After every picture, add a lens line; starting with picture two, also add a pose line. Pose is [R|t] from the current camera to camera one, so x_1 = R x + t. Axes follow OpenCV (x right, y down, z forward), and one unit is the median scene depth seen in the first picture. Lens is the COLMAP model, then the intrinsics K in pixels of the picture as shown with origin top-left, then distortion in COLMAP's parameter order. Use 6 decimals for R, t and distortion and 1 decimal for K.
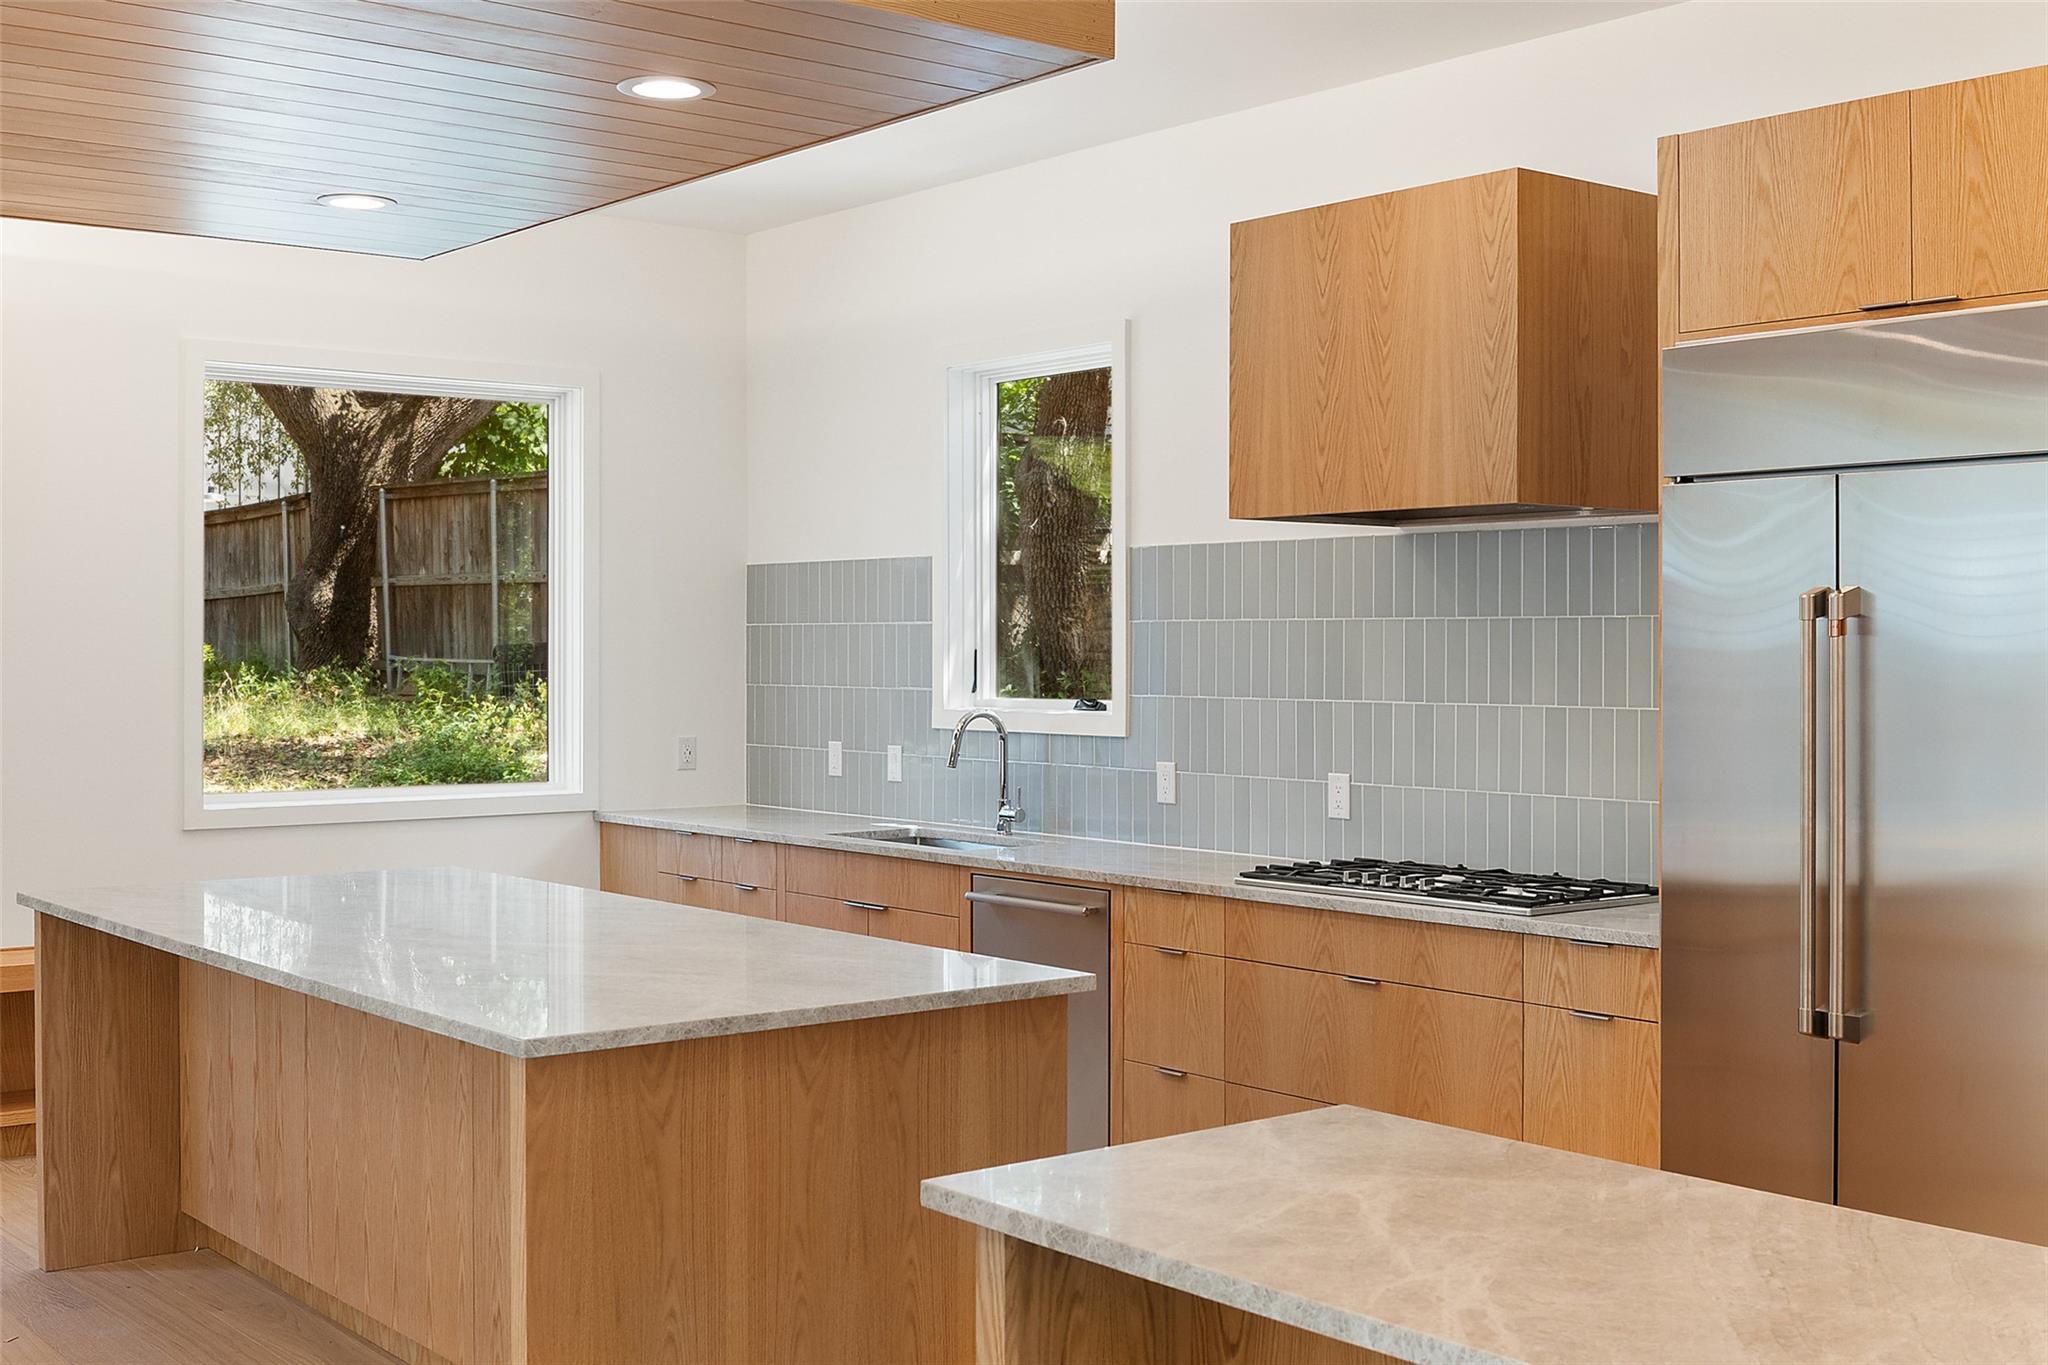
lens RADIAL K [[2347.4, 0, 1015.9], [0, 2347.4, 674.4], [0, 0, 1]] dist [-0.057968, 0.000000]
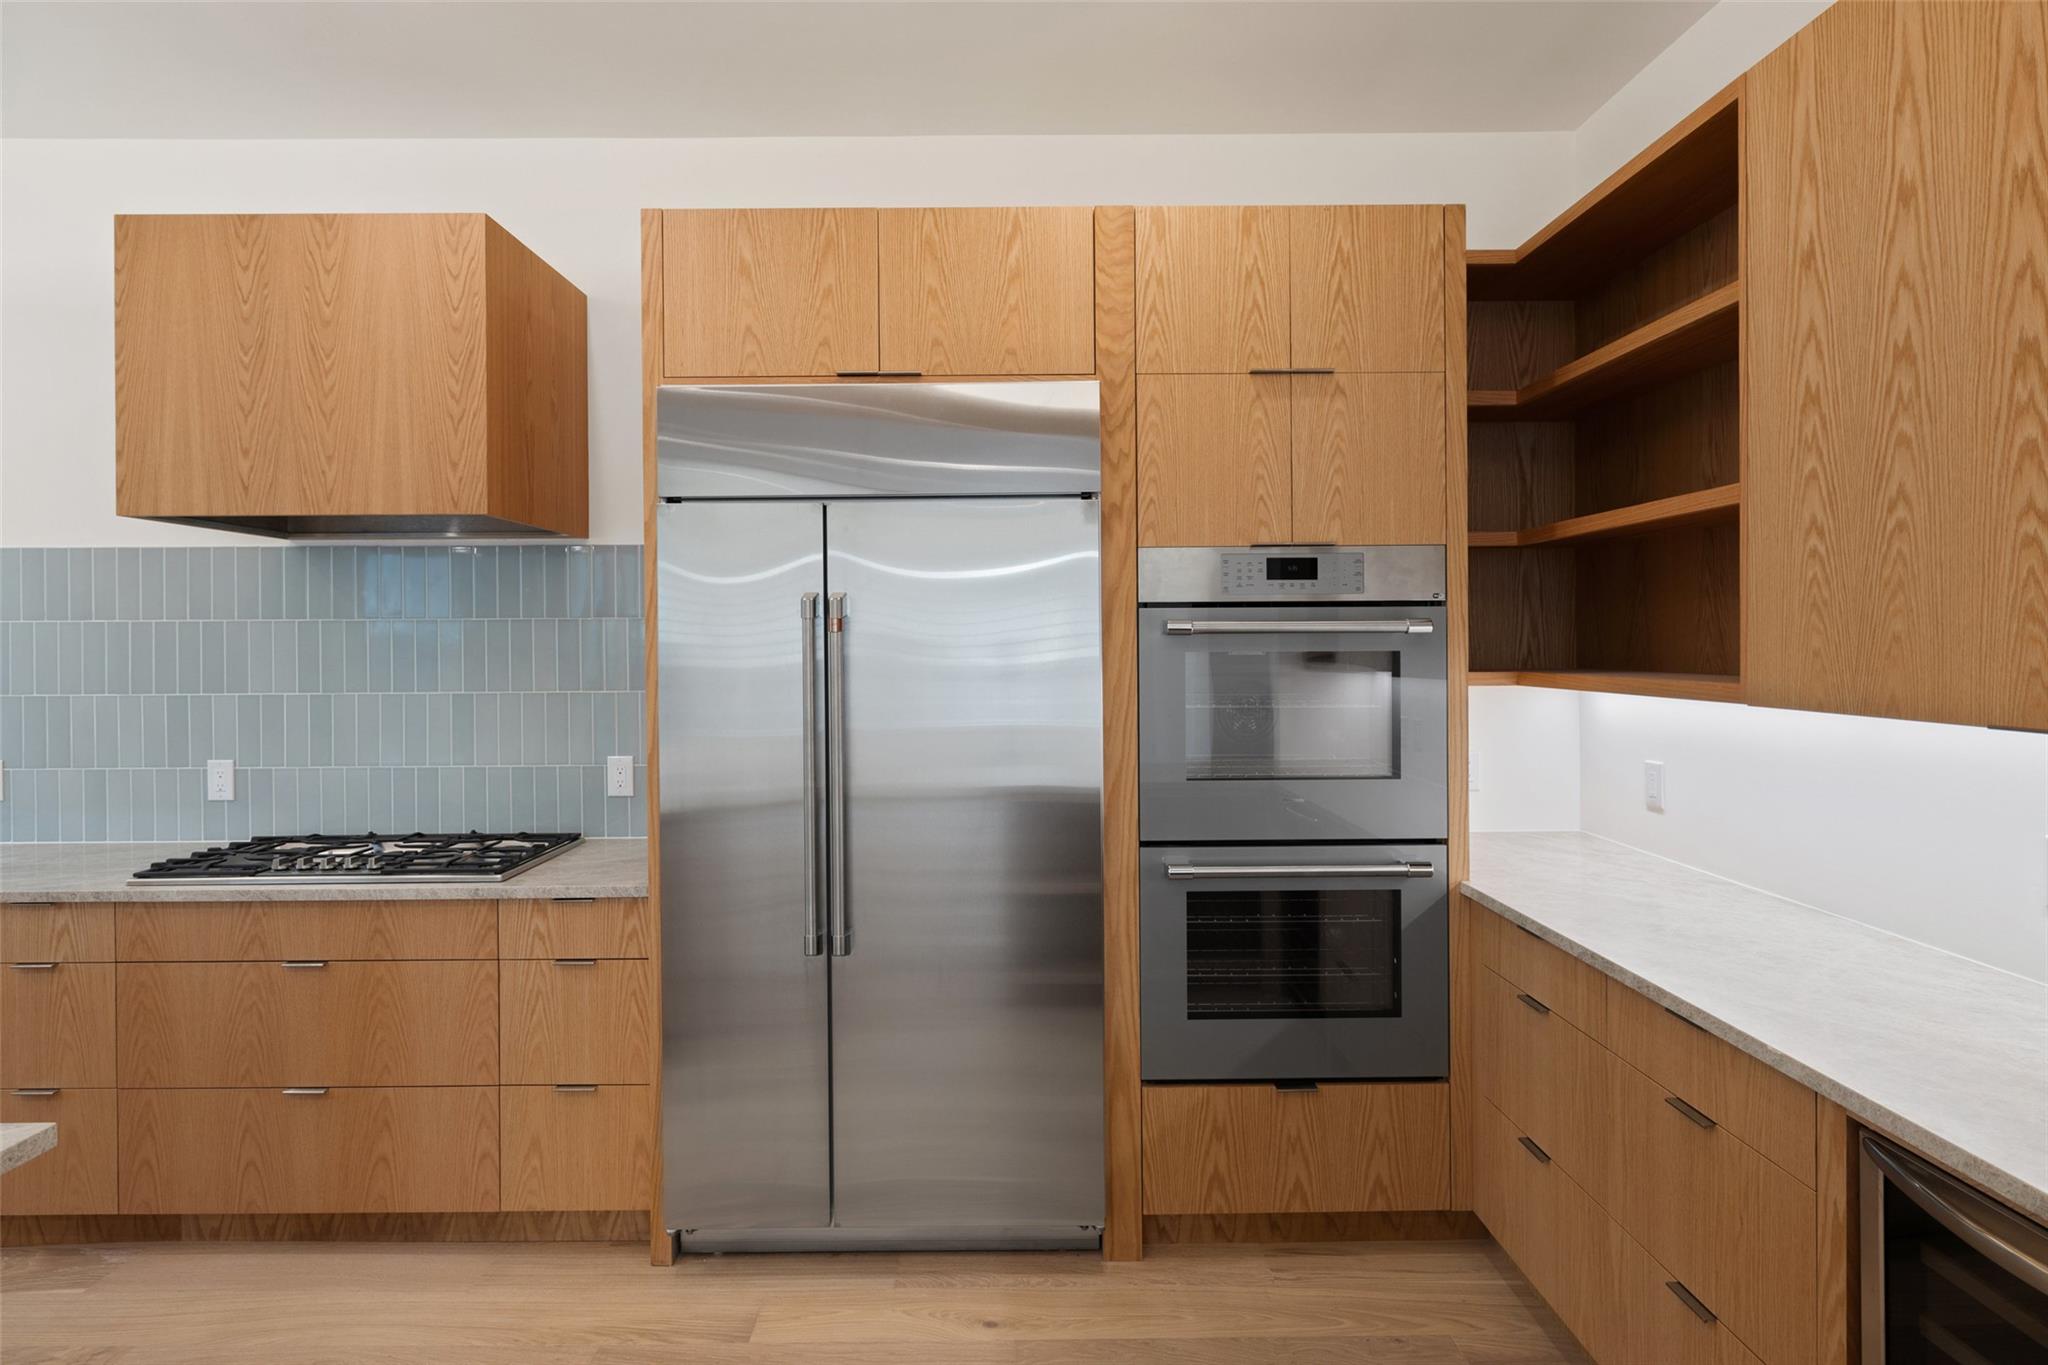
lens RADIAL K [[1068.8, 0, 1015.7], [0, 1068.8, 647.2], [0, 0, 1]] dist [-0.002969, 0.001929]
pose [[0.622256, -0.007833, 0.782775, -0.025542], [0.016703, 0.999855, -0.003272, -0.003469], [-0.782636, 0.015111, 0.622296, 0.434280]]
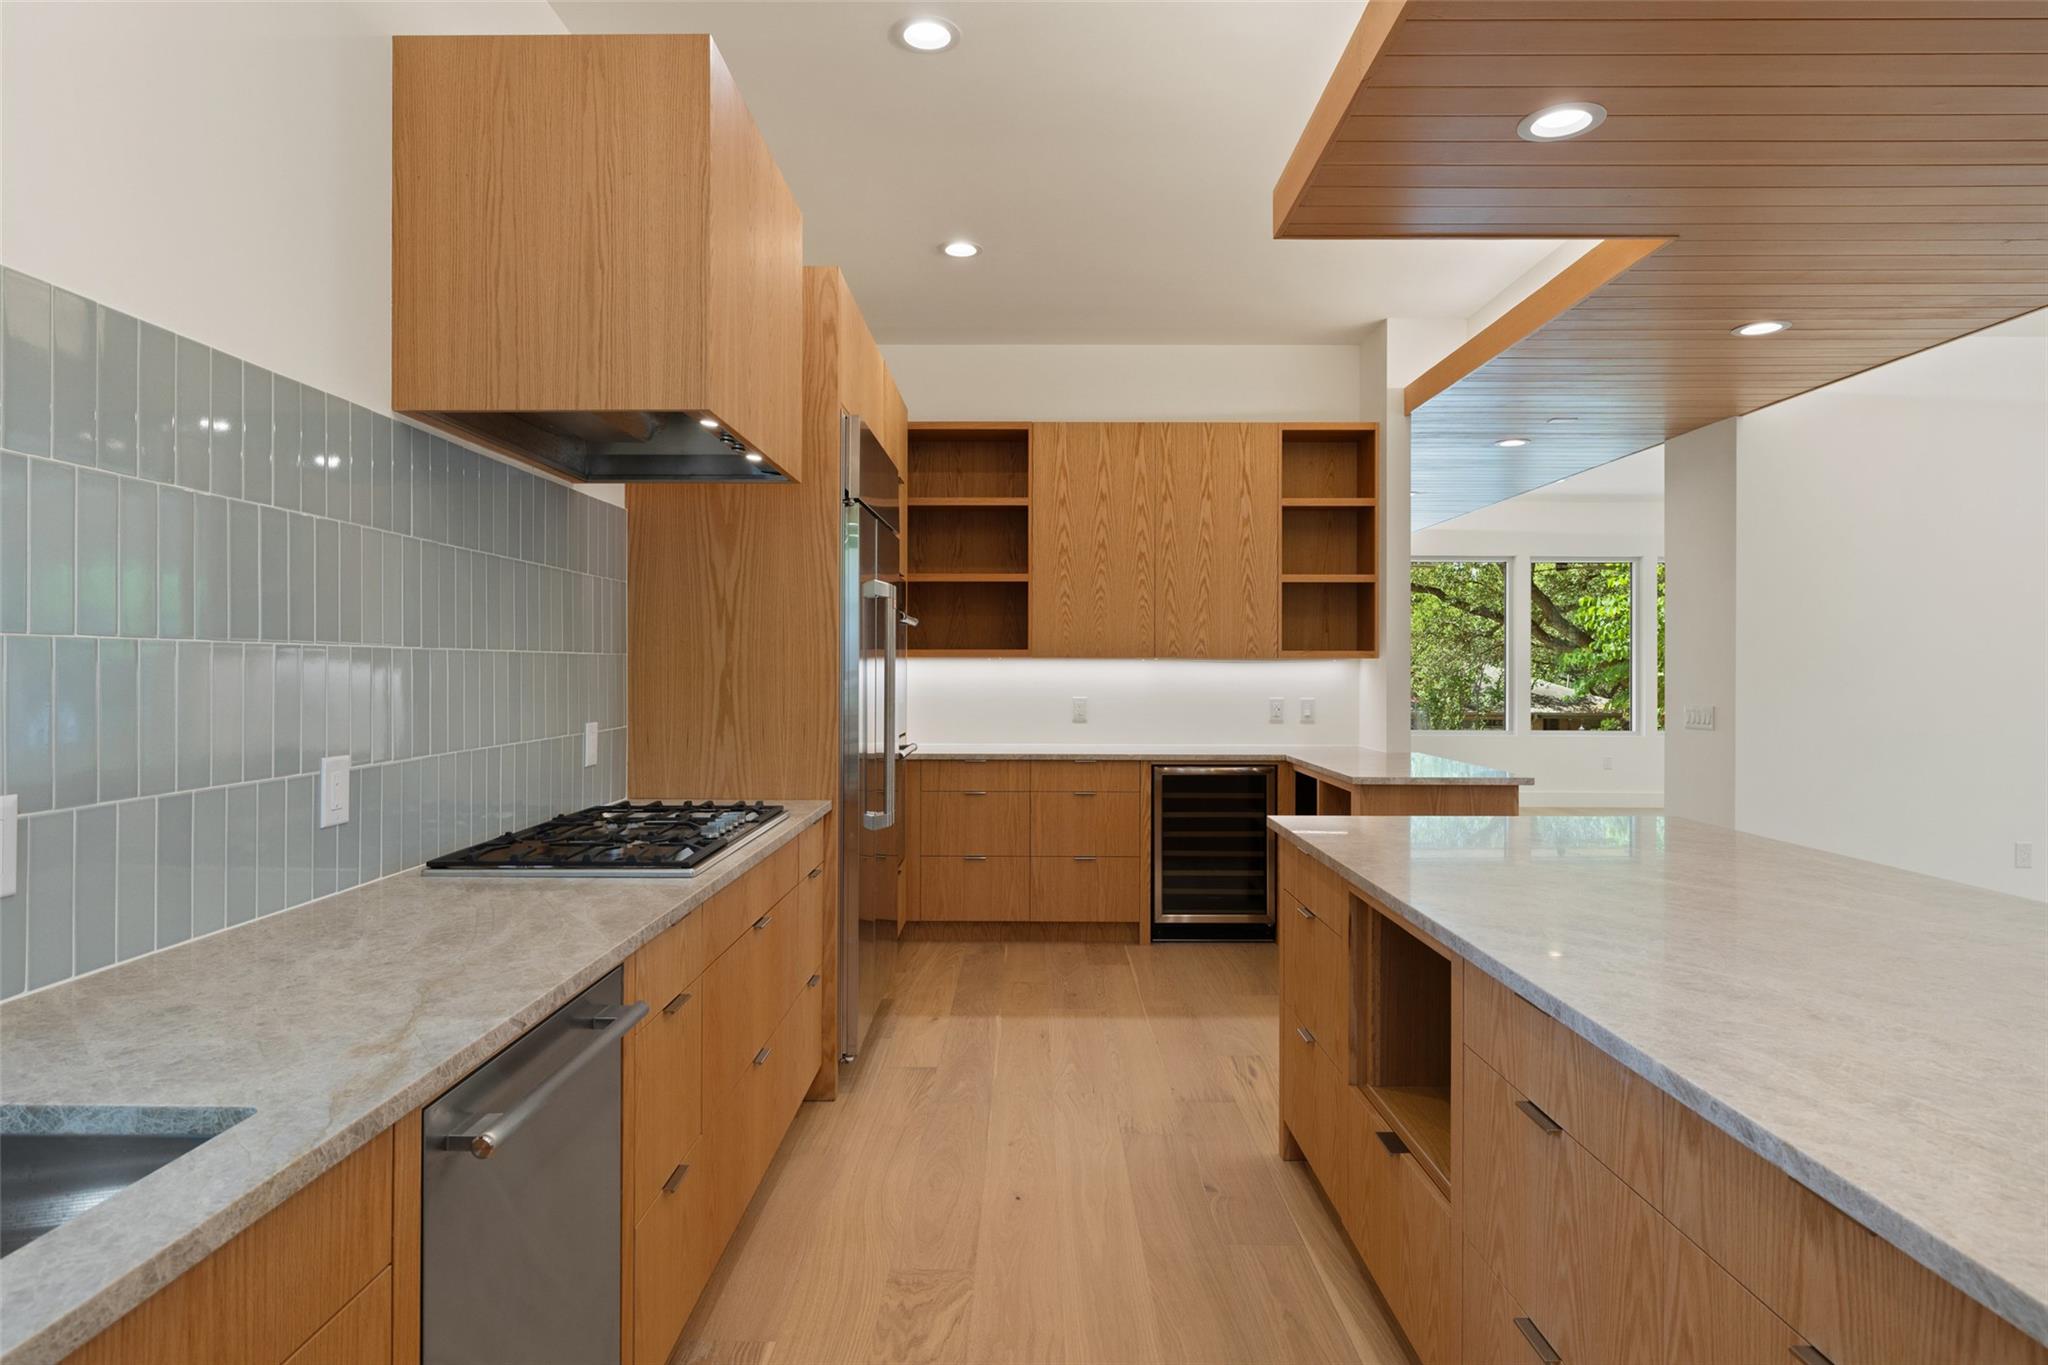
lens RADIAL K [[1164.2, 0, 1013.2], [0, 1164.2, 665.1], [0, 0, 1]] dist [-0.005426, -0.000178]
pose [[-0.770699, -0.002397, 0.637195, -0.239677], [0.003725, 0.999959, 0.008268, 0.016498], [-0.637189, 0.008746, -0.770658, 1.258817]]
